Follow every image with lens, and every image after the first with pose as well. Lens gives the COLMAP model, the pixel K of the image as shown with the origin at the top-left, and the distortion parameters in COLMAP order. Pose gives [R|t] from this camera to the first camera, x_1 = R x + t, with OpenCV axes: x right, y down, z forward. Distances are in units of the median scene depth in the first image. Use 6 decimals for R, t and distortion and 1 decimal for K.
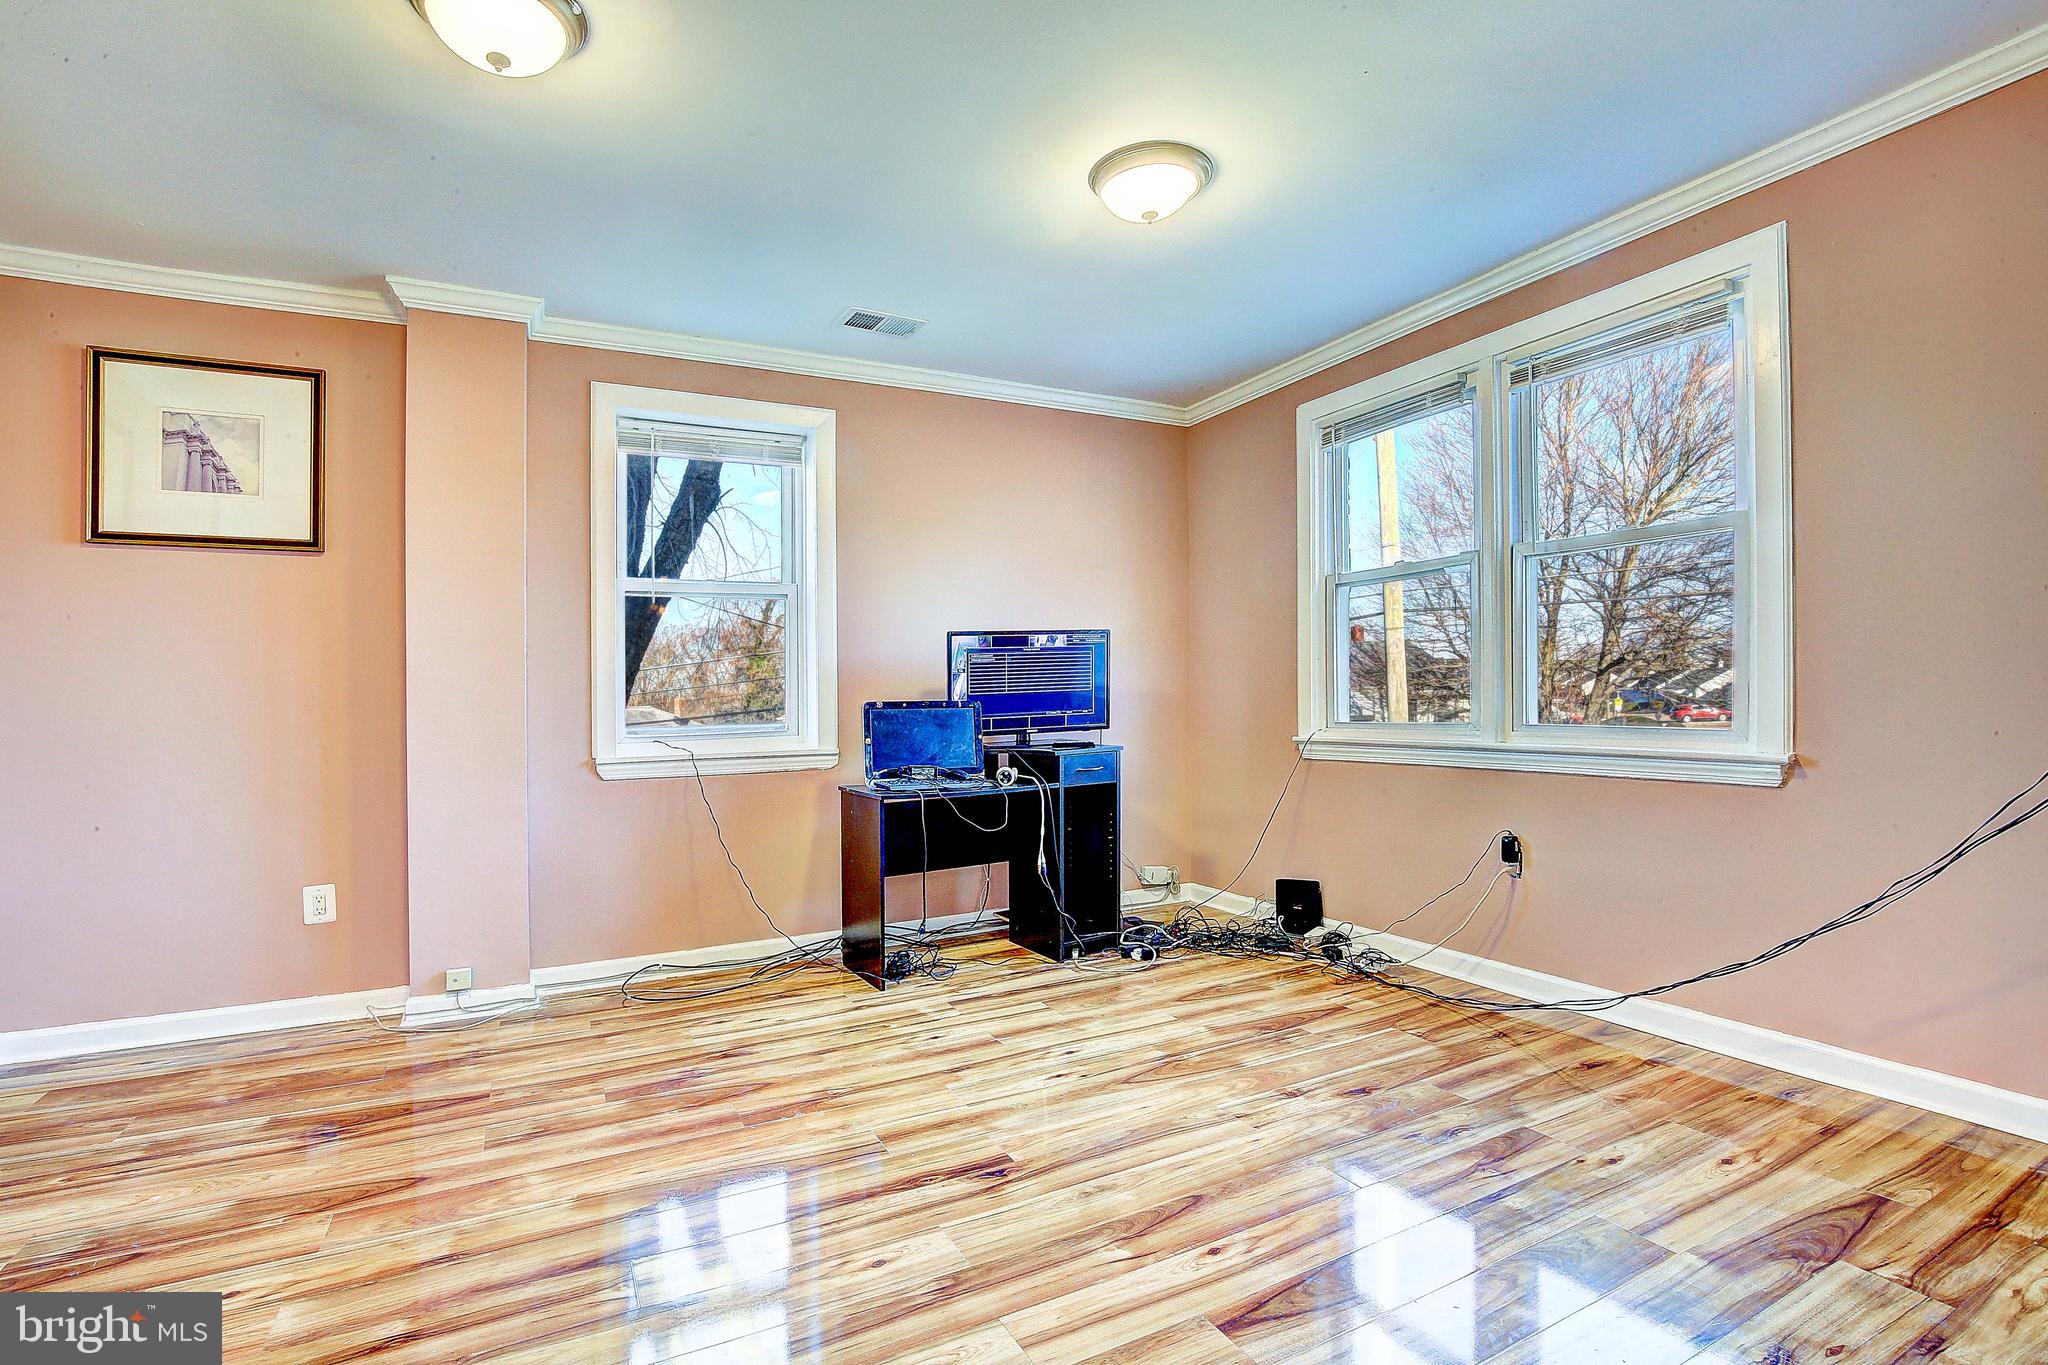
lens RADIAL K [[938.7, 0, 1044.1], [0, 938.7, 699.8], [0, 0, 1]] dist [-0.028958, 0.000379]
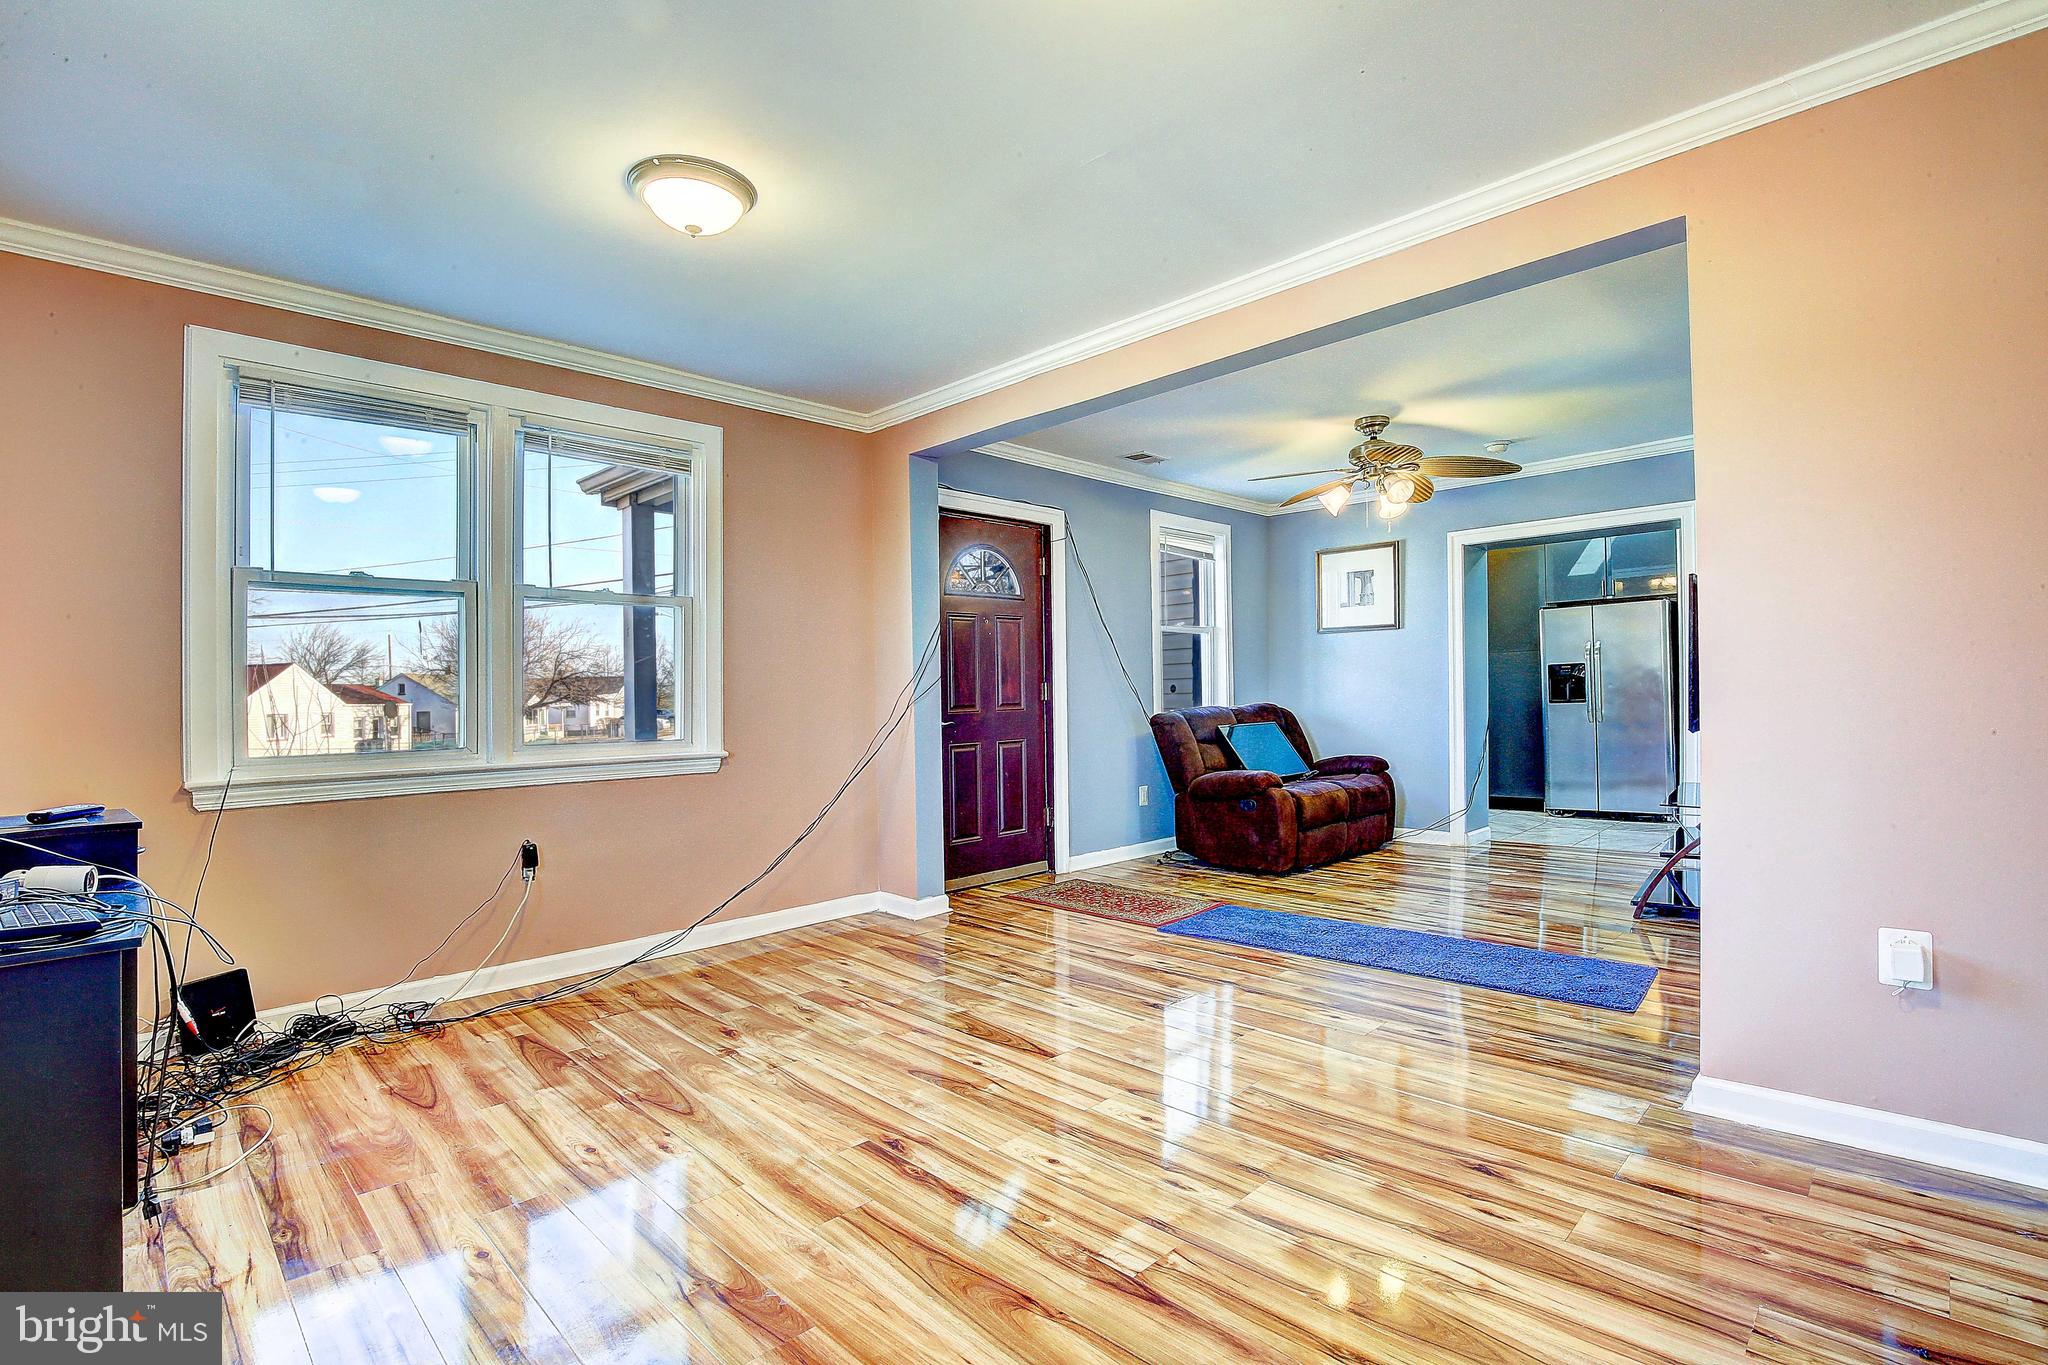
lens RADIAL K [[965.2, 0, 974.8], [0, 965.2, 730.8], [0, 0, 1]] dist [-0.034922, 0.000164]
pose [[-0.257440, -0.003893, 0.966286, -0.764612], [0.029267, 0.999502, 0.011825, 0.011543], [-0.965851, 0.031324, -0.257198, 0.784289]]
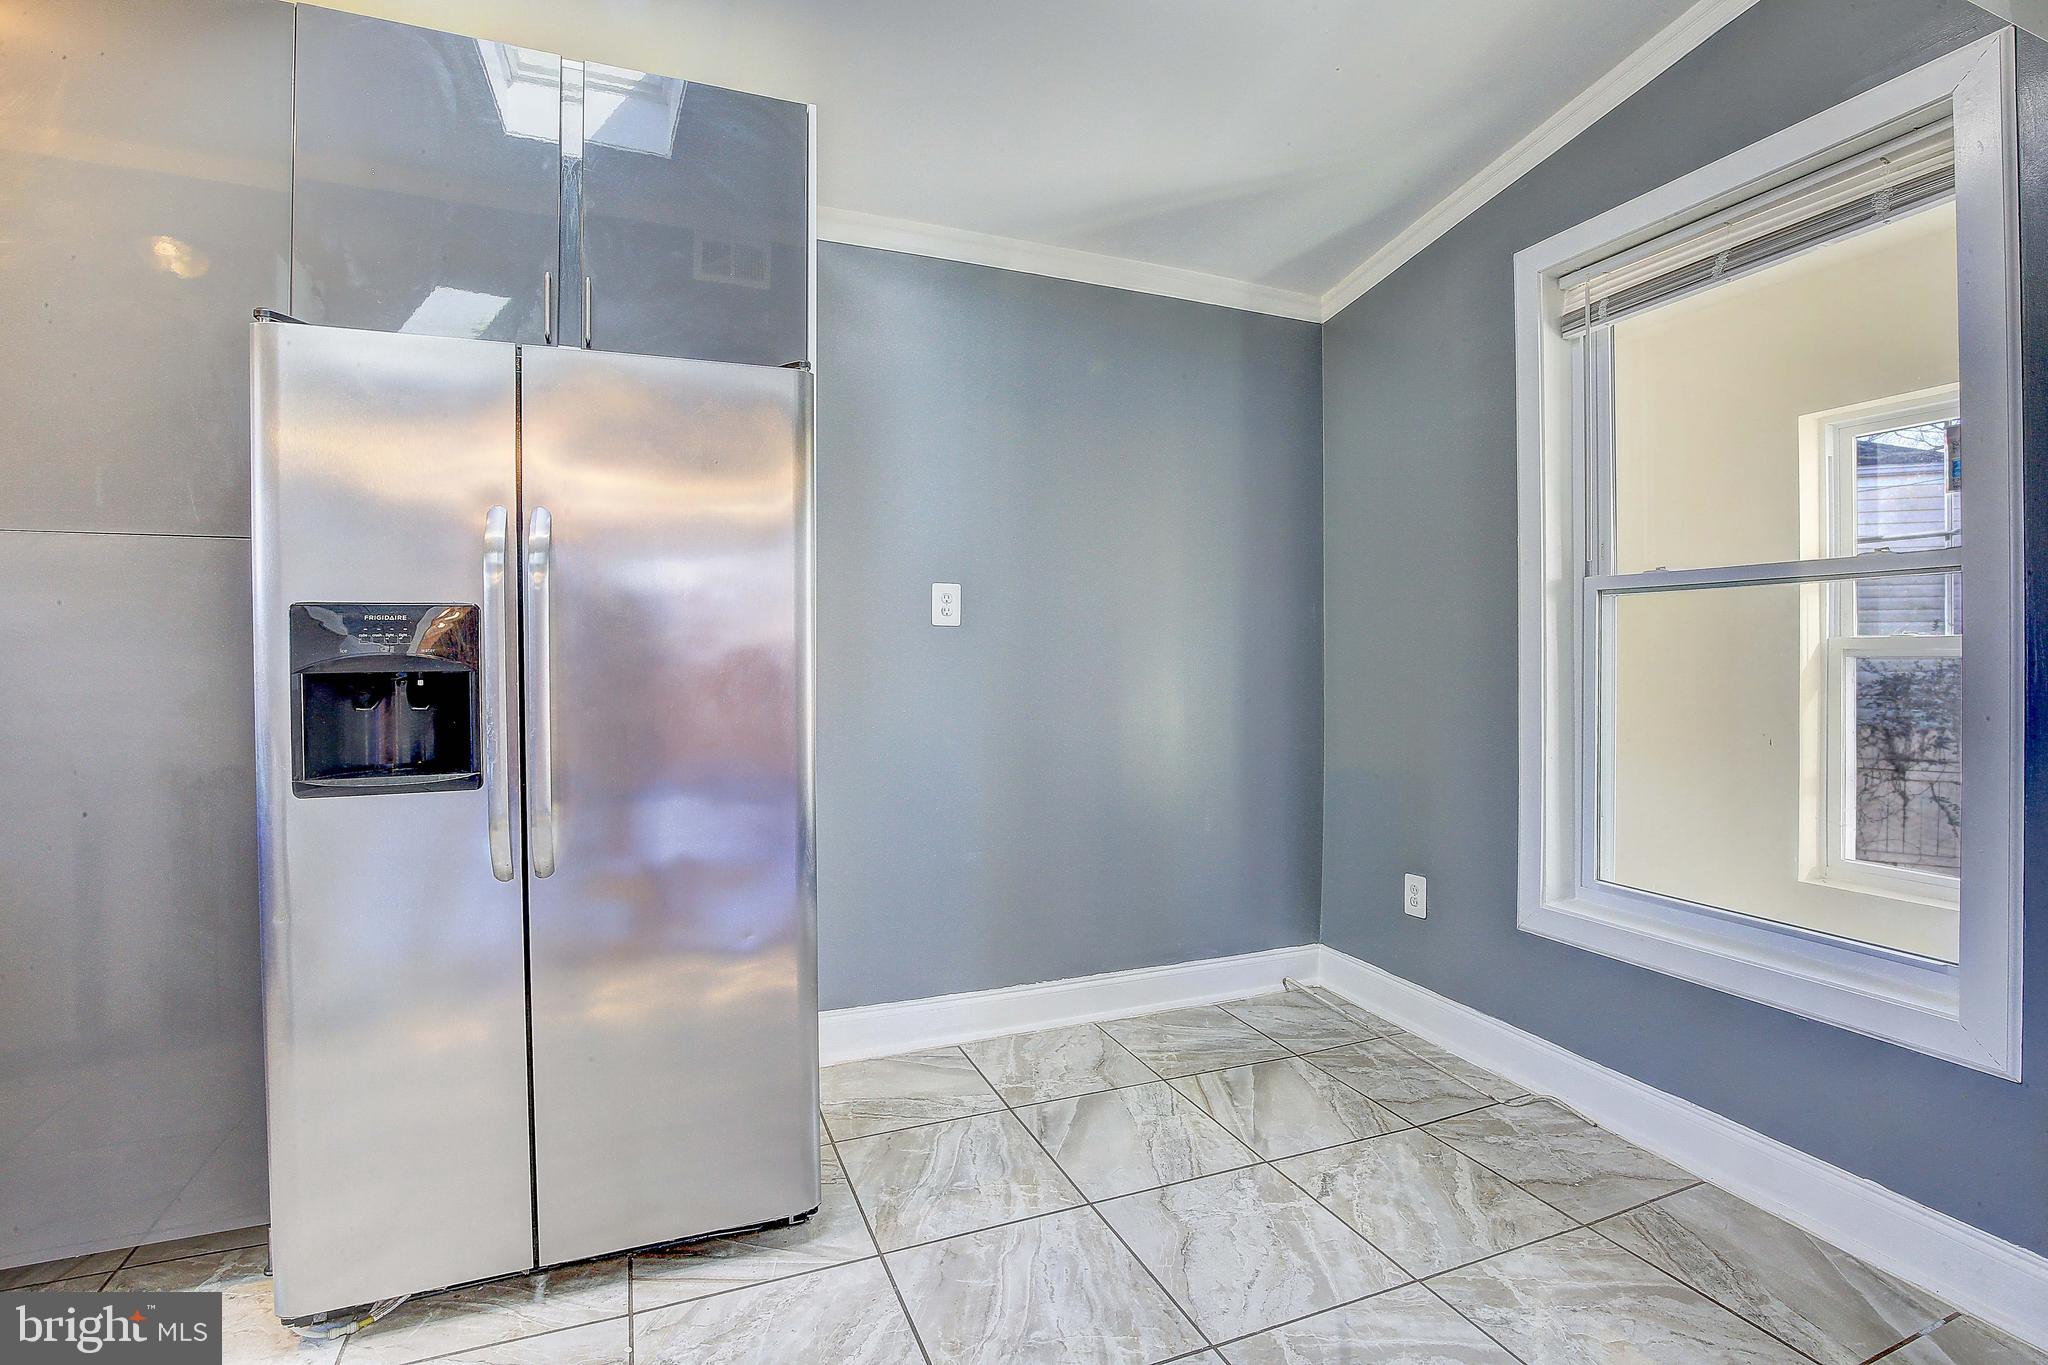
lens RADIAL K [[943.1, 0, 1013.6], [0, 943.1, 649.8], [0, 0, 1]] dist [-0.035407, 0.008008]
pose [[-0.994982, 0.019693, 0.098094, 0.742194], [0.019096, 0.999793, -0.007021, -0.049314], [-0.098212, -0.005112, -0.995152, -0.771384]]
